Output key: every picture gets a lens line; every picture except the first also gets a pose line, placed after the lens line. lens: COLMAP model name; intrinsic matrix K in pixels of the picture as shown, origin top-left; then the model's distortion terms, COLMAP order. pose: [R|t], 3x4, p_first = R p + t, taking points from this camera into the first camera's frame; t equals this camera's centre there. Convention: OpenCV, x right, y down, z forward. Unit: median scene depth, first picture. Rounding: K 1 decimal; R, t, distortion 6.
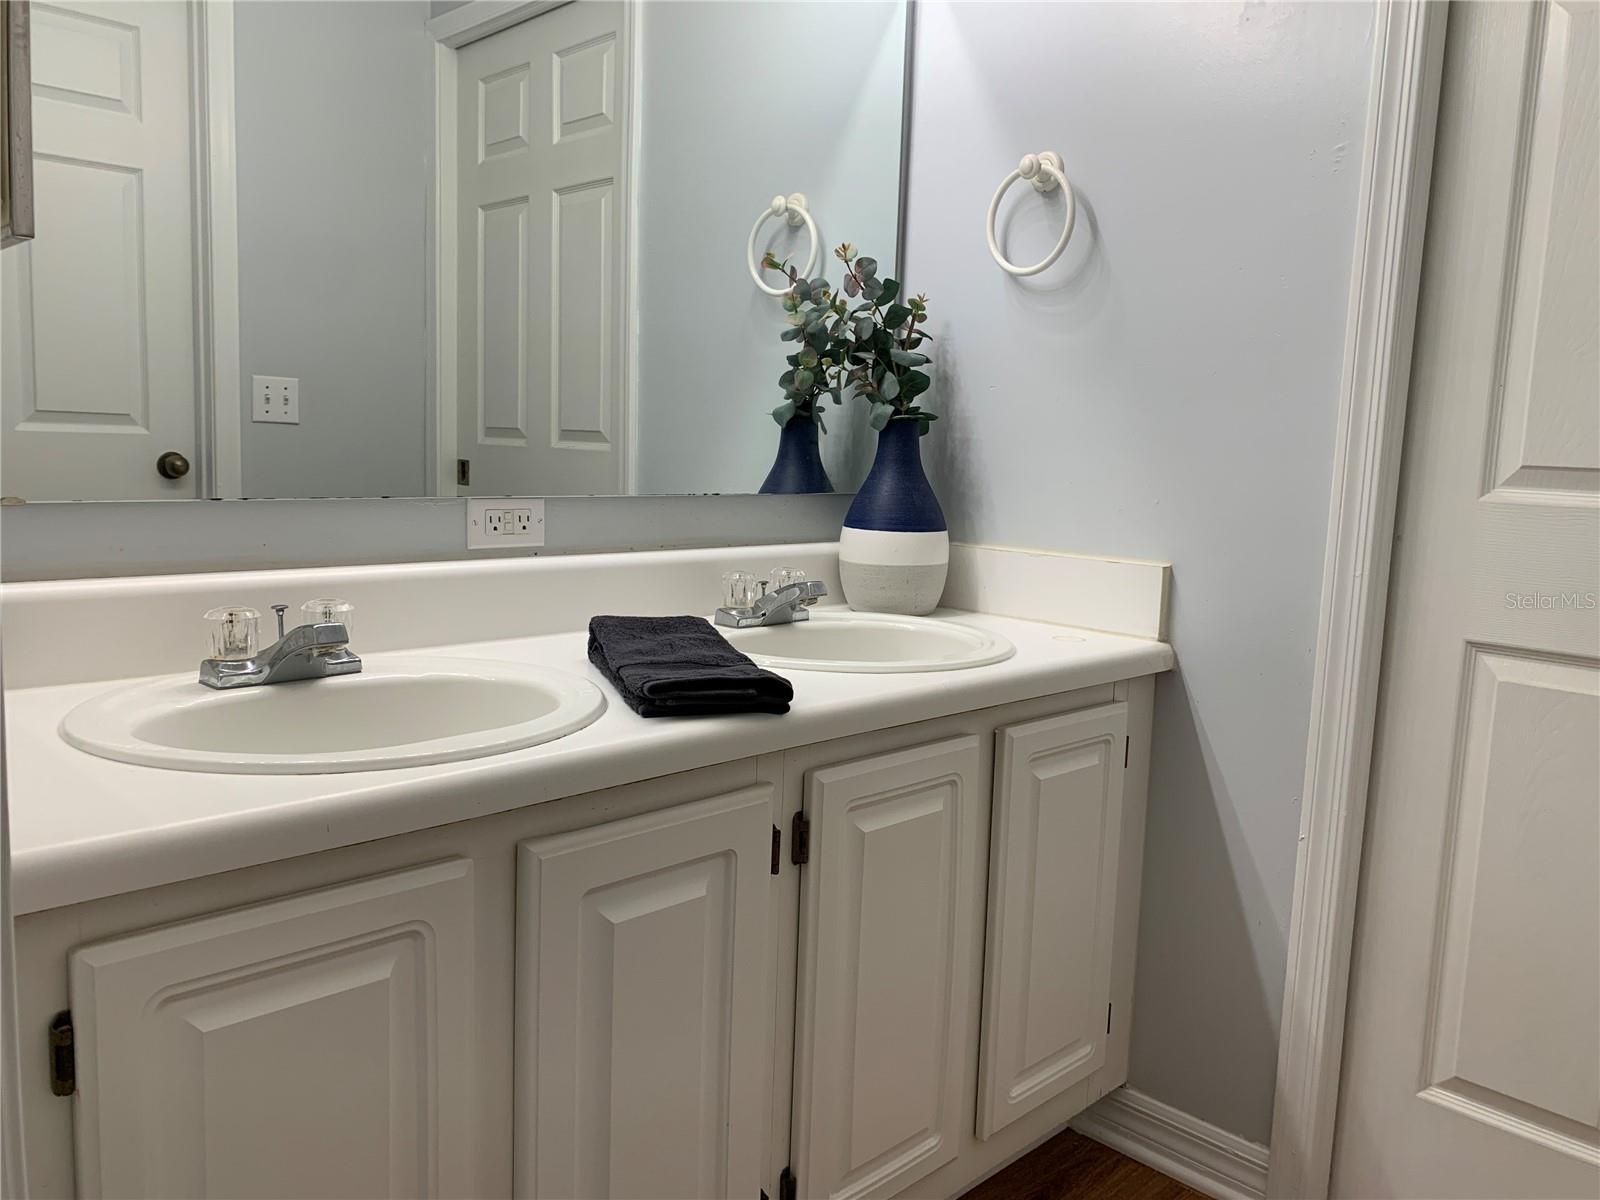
lens RADIAL K [[1212.8, 0, 800.0], [0, 1212.8, 600.0], [0, 0, 1]] dist [0.014883, -0.022065]
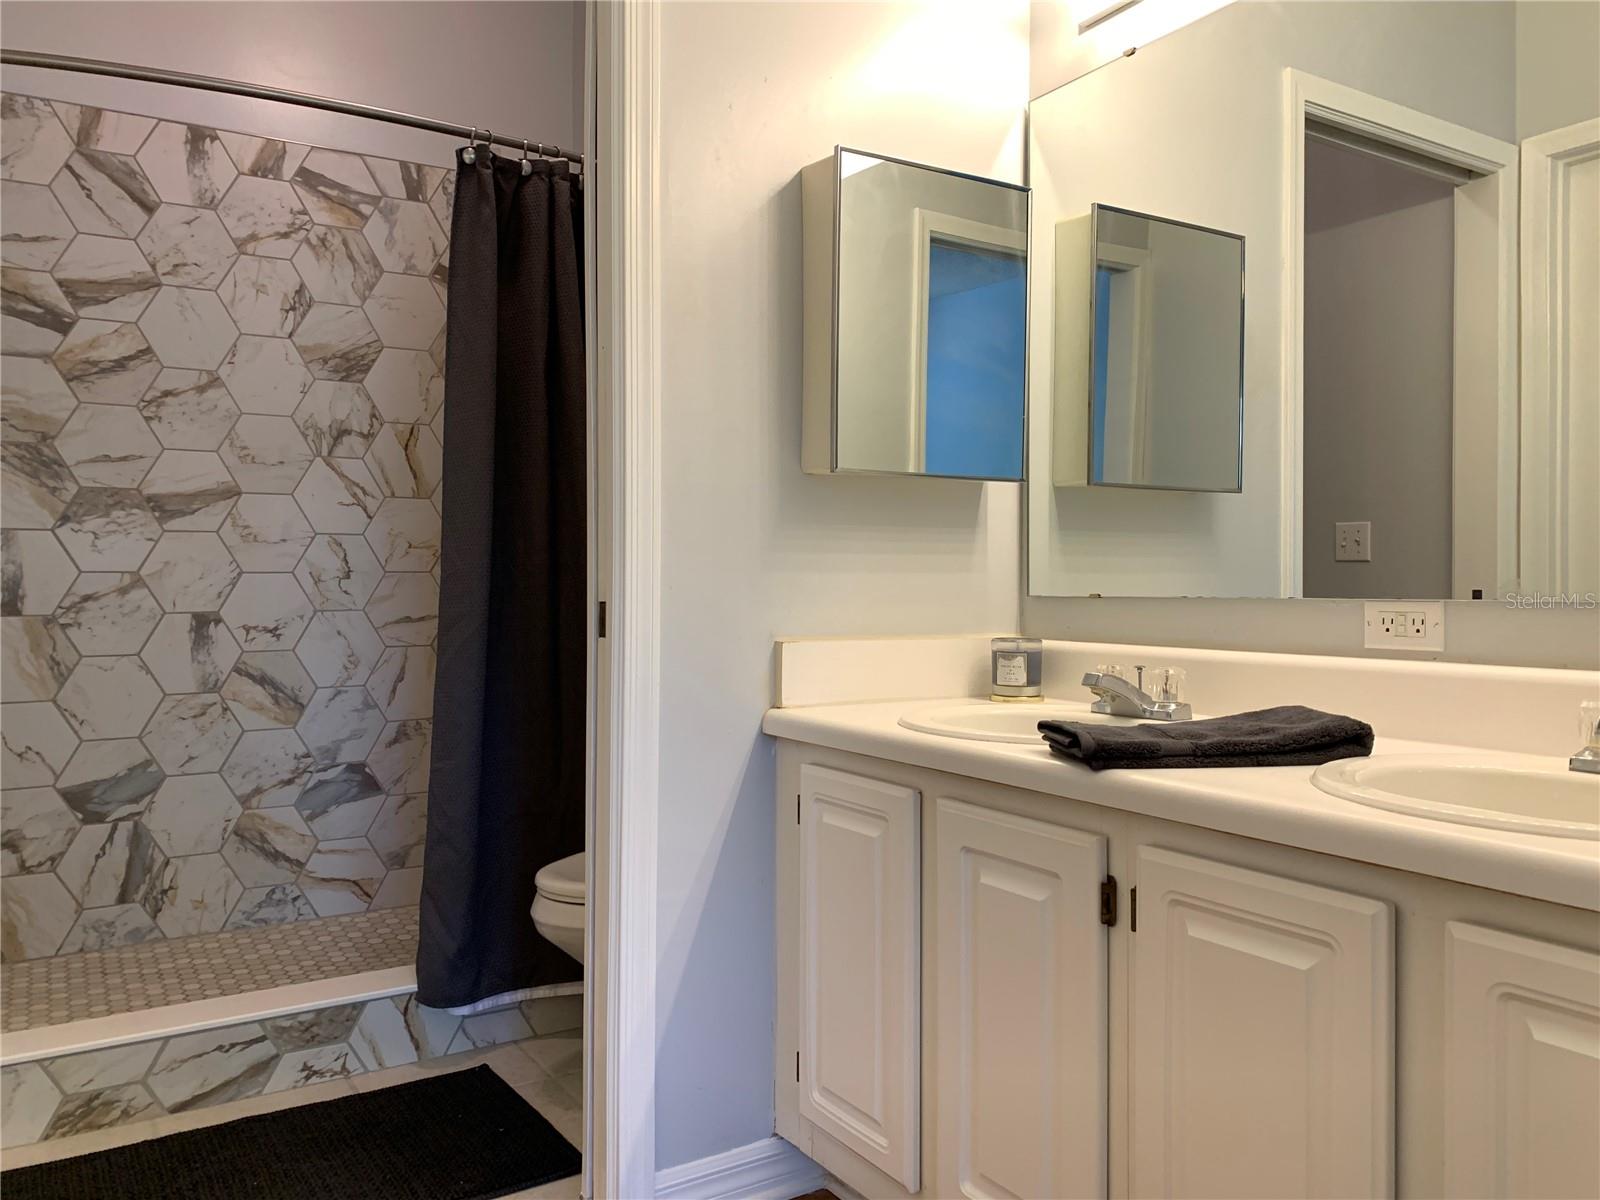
lens RADIAL K [[1212.8, 0, 800.0], [0, 1212.8, 600.0], [0, 0, 1]] dist [0.014883, -0.022065]
pose [[-0.216304, -0.013222, -0.976237, 0.900103], [-0.128718, 0.991566, 0.015091, -0.036057], [0.967804, 0.128924, -0.216181, 0.754424]]
